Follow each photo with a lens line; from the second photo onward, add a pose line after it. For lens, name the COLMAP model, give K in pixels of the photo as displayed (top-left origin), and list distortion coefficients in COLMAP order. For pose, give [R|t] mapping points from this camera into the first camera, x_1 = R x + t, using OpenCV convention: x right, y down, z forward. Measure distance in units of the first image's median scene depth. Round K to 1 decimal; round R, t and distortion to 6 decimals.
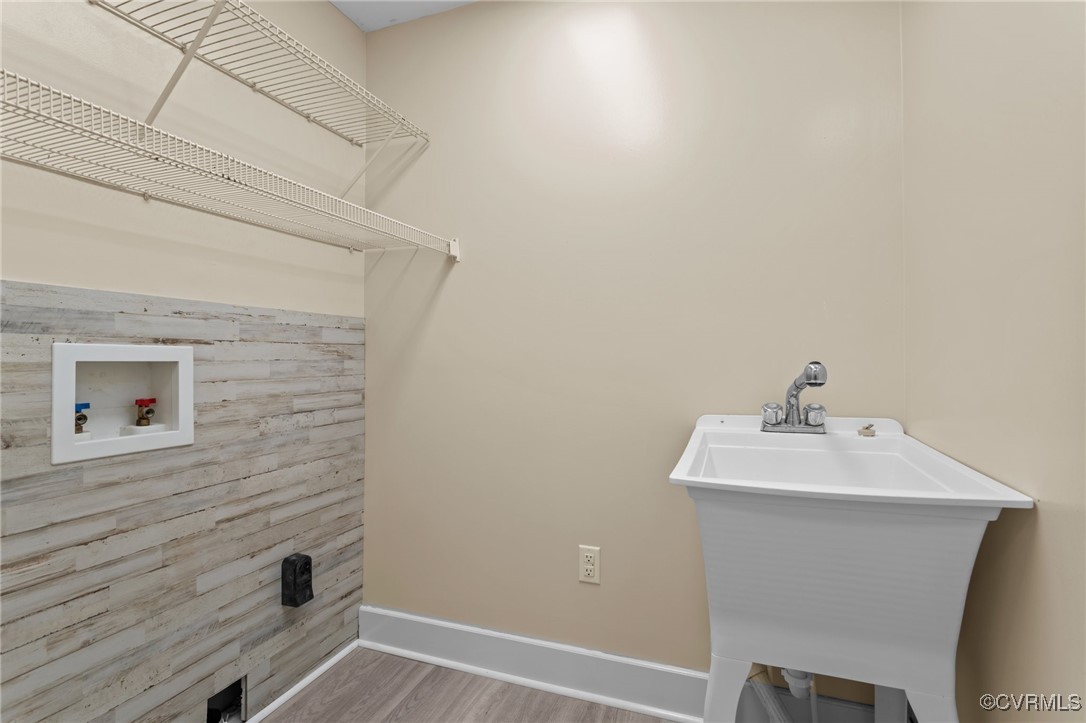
lens RADIAL K [[511.4, 0, 543.0], [0, 511.4, 361.5], [0, 0, 1]] dist [0.002289, 0.000938]
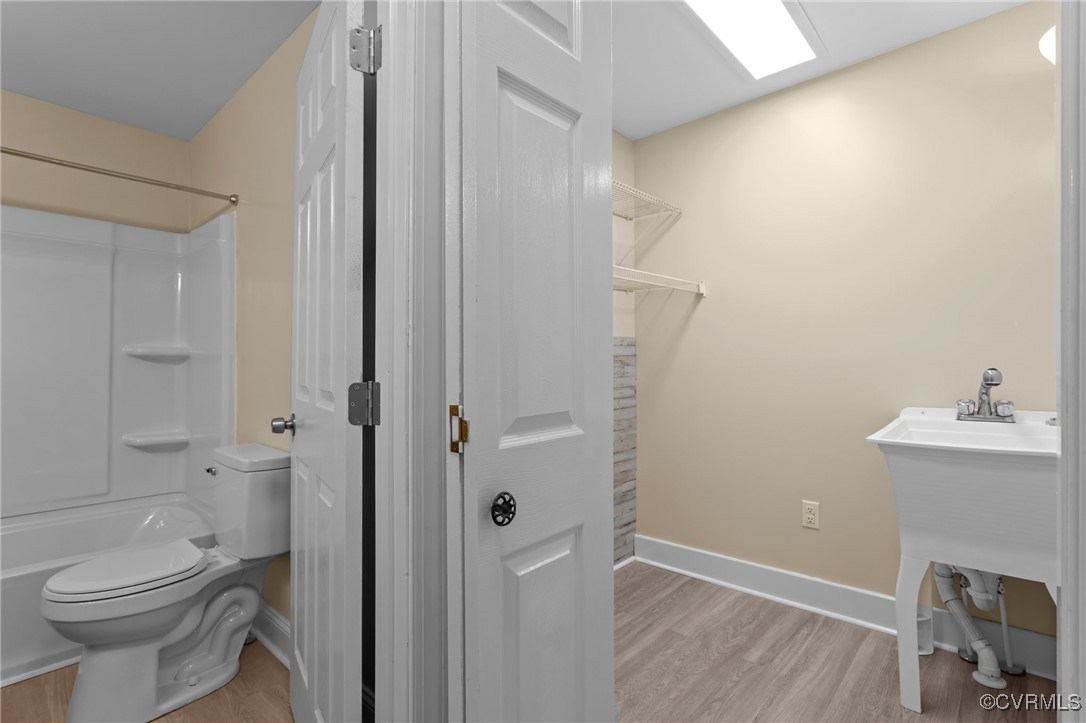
lens RADIAL K [[511.4, 0, 543.0], [0, 511.4, 361.5], [0, 0, 1]] dist [0.002289, 0.000938]
pose [[0.929106, -0.007173, -0.369743, -0.059522], [0.005857, 0.999972, -0.004683, -0.012169], [0.369766, 0.002185, 0.929122, -0.491162]]
